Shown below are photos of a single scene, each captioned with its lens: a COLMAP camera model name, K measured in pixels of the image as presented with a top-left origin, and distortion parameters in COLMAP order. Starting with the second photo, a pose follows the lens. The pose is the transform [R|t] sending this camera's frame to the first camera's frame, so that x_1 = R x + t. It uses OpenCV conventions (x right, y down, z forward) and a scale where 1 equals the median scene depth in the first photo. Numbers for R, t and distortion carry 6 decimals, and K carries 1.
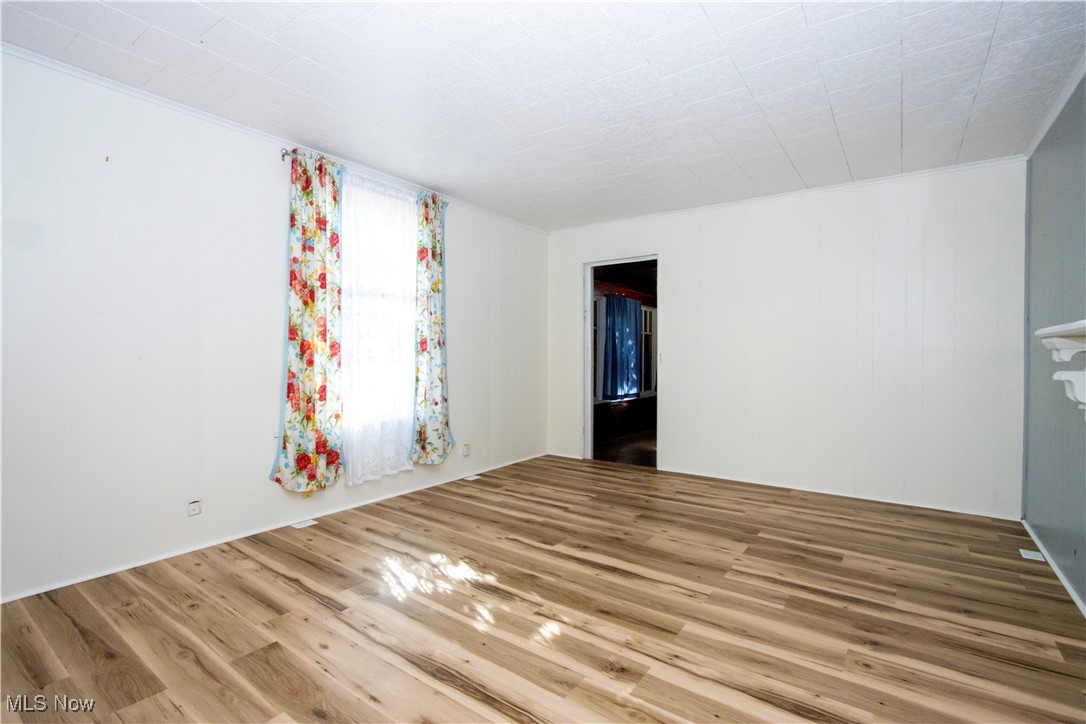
lens RADIAL K [[501.7, 0, 542.4], [0, 501.7, 361.1], [0, 0, 1]] dist [-0.000445, -0.000062]
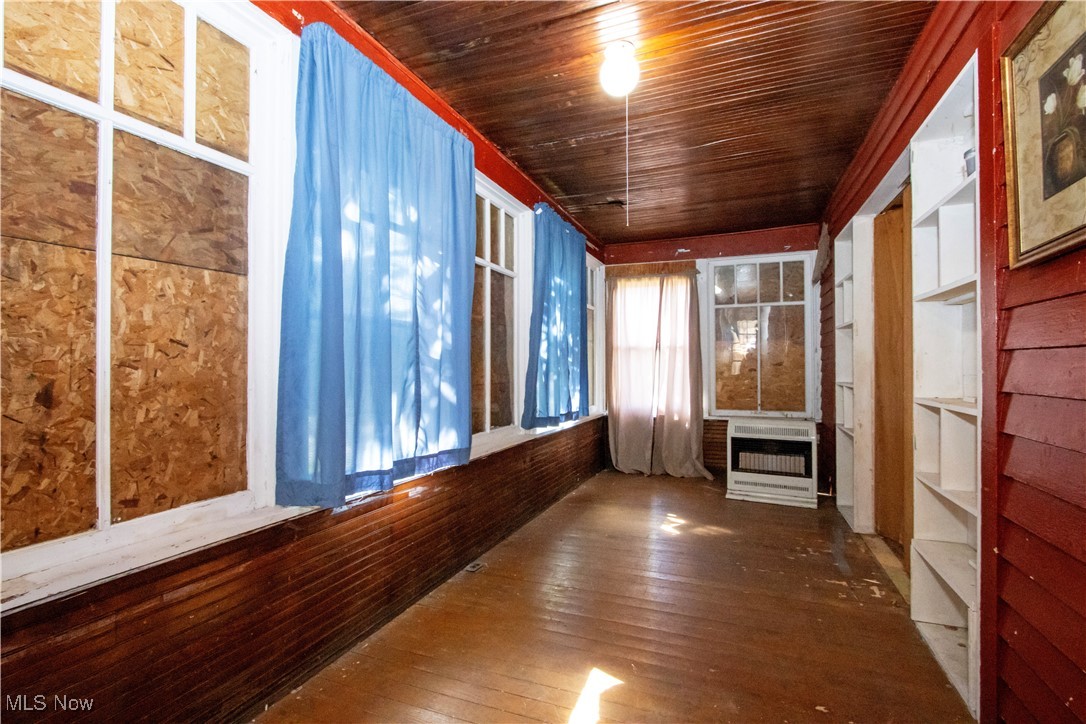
lens RADIAL K [[501.7, 0, 541.5], [0, 501.7, 362.6], [0, 0, 1]] dist [-0.000445, -0.000062]
pose [[0.969618, 0.000331, 0.244625, 0.165393], [0.002082, 0.999952, -0.009604, 0.017202], [-0.244617, 0.009822, 0.969570, 0.710008]]
